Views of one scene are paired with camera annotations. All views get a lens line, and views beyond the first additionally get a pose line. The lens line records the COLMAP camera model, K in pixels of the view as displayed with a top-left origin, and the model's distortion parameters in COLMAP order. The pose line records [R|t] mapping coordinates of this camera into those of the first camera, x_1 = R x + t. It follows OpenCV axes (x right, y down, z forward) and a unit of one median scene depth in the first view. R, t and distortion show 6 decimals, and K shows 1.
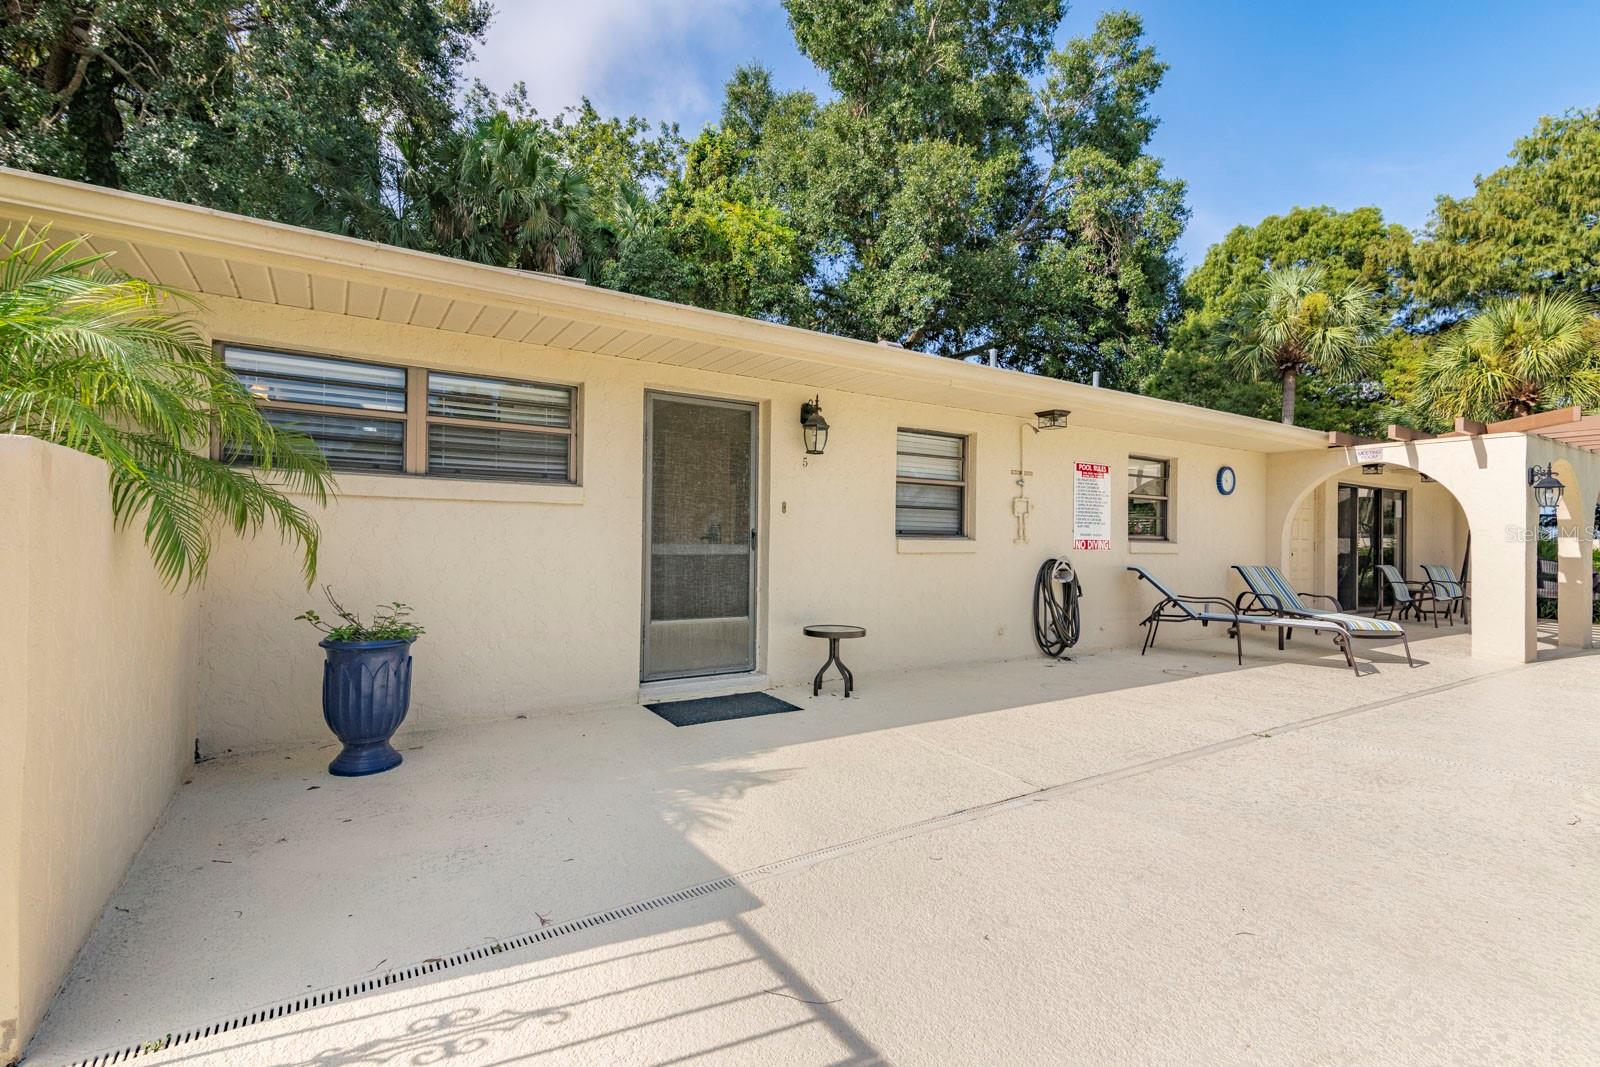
lens RADIAL K [[719.7, 0, 801.1], [0, 719.7, 536.8], [0, 0, 1]] dist [0.014326, -0.000340]
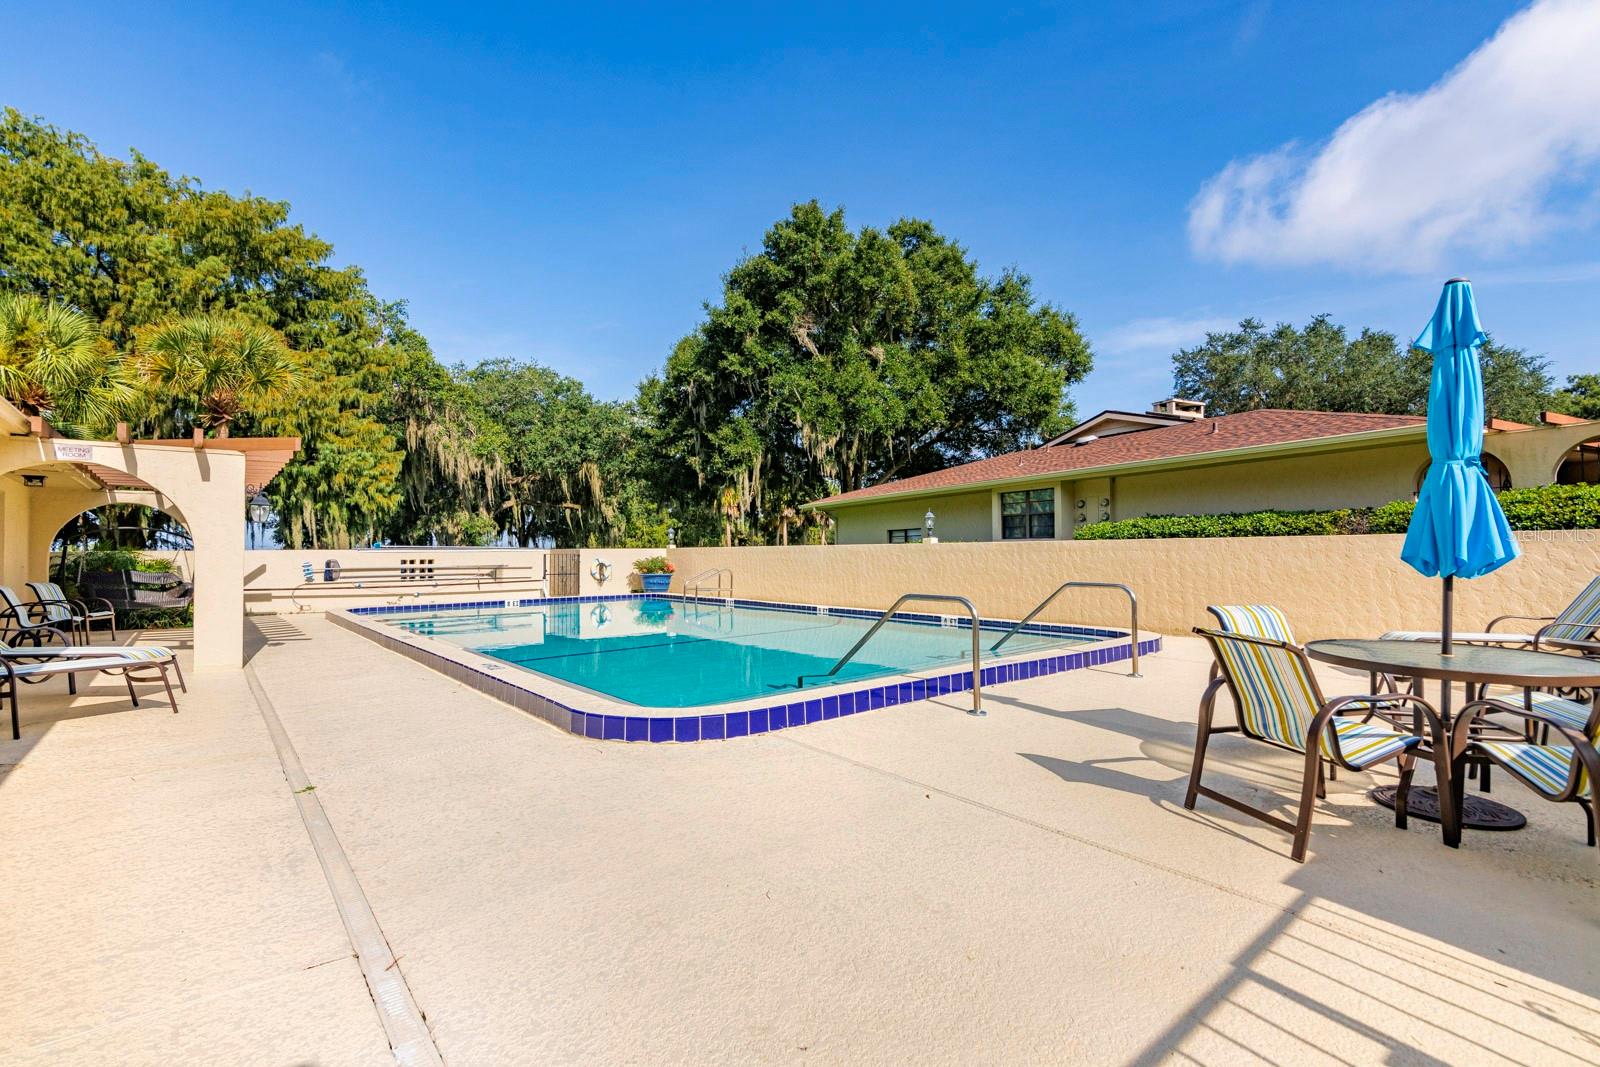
lens RADIAL K [[719.5, 0, 797.0], [0, 719.5, 539.4], [0, 0, 1]] dist [0.017020, -0.000904]
pose [[-0.109178, 0.006711, 0.994000, -0.175676], [0.003217, 0.999974, -0.006398, -0.007117], [-0.994017, 0.002499, -0.109197, 0.337095]]
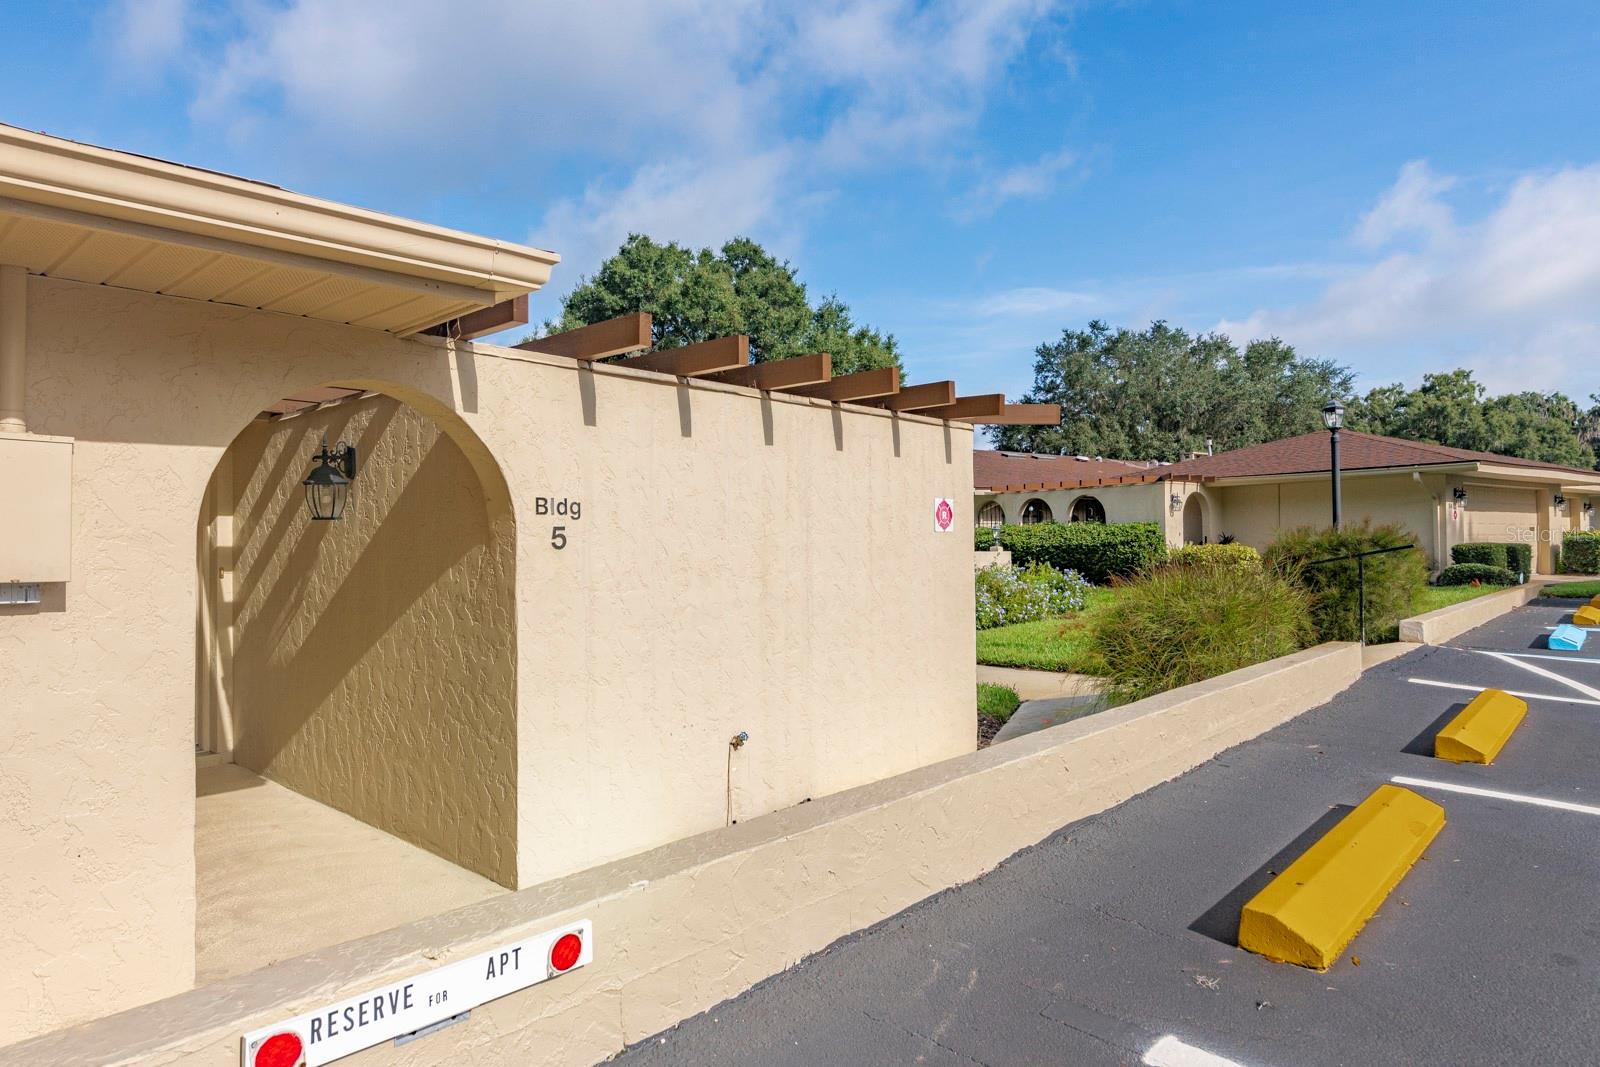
lens RADIAL K [[965.8, 0, 793.9], [0, 965.8, 559.5], [0, 0, 1]] dist [0.002019, 0.000453]
pose [[-0.241751, -0.026732, 0.969970, -2.399218], [-0.000244, 0.999622, 0.027488, -0.108494], [-0.970338, 0.006408, -0.241666, 0.367586]]
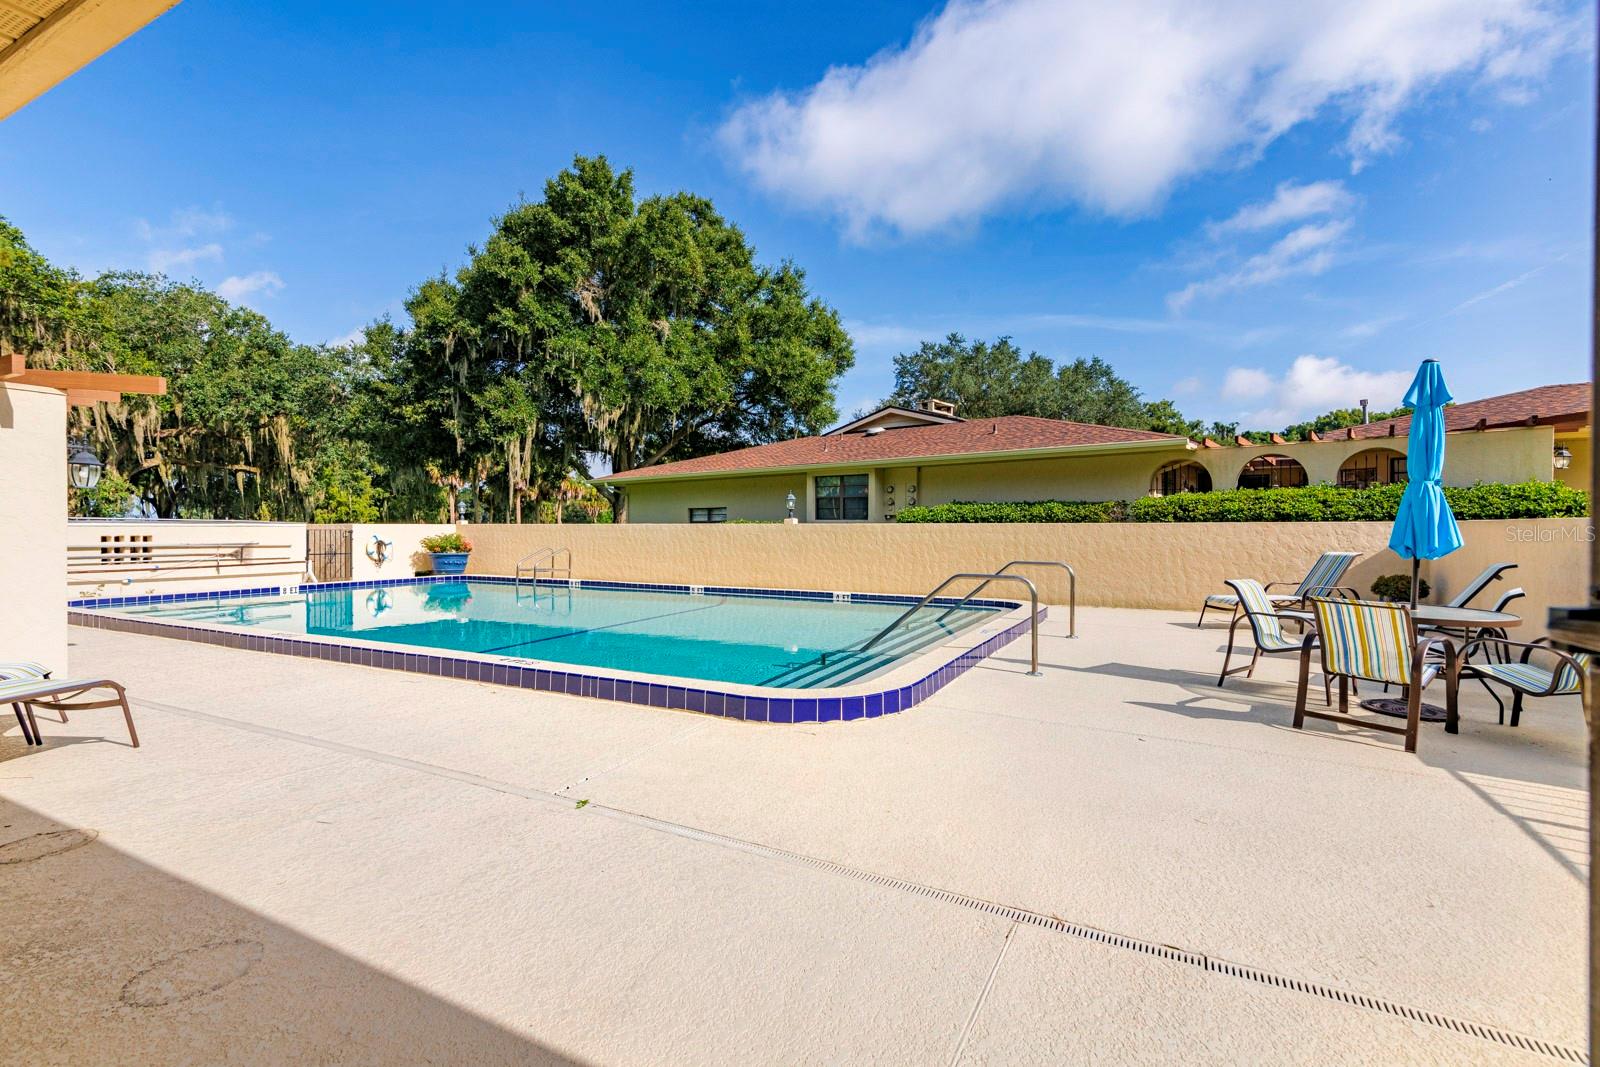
lens RADIAL K [[722.1, 0, 799.4], [0, 722.1, 540.3], [0, 0, 1]] dist [0.010516, -0.000437]
pose [[-0.482309, -0.027562, 0.875567, -0.074573], [-0.010906, 0.999616, 0.025459, -0.013527], [-0.875933, 0.002730, -0.482425, 0.762523]]
